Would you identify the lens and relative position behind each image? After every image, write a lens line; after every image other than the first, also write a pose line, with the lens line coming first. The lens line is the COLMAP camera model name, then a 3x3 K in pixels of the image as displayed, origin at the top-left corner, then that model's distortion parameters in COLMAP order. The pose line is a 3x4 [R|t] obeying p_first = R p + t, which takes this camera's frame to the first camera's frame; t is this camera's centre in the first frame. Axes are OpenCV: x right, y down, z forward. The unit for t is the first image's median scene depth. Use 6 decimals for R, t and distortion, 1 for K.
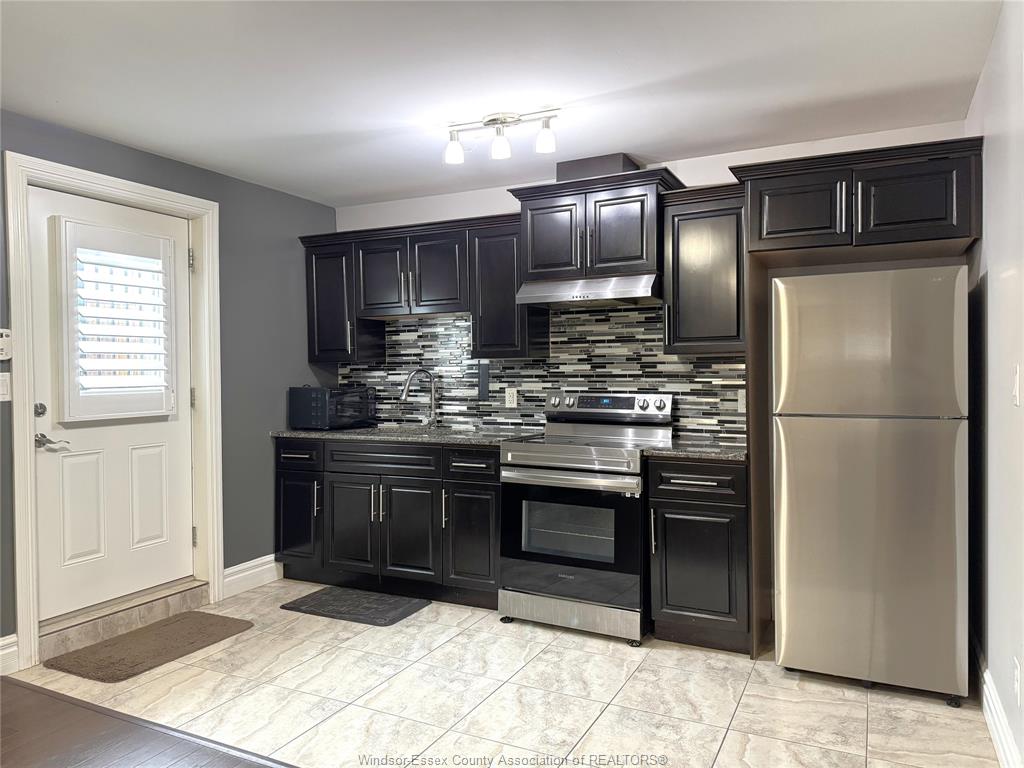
lens RADIAL K [[721.2, 0, 512.0], [0, 721.2, 384.0], [0, 0, 1]] dist [0.168446, -0.191483]
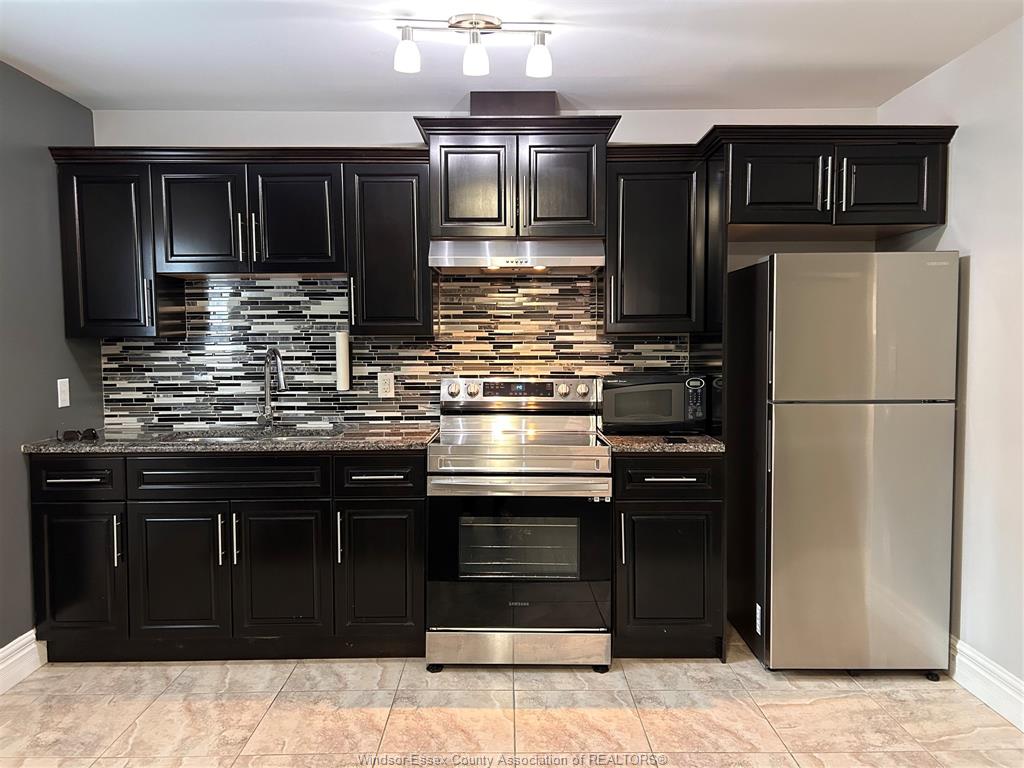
lens RADIAL K [[780.1, 0, 512.0], [0, 780.1, 384.0], [0, 0, 1]] dist [0.119696, -0.126882]
pose [[0.893219, -0.022168, 0.449075, -0.277167], [0.005244, 0.999230, 0.038894, -0.015515], [-0.449591, -0.032386, 0.892647, 0.186853]]
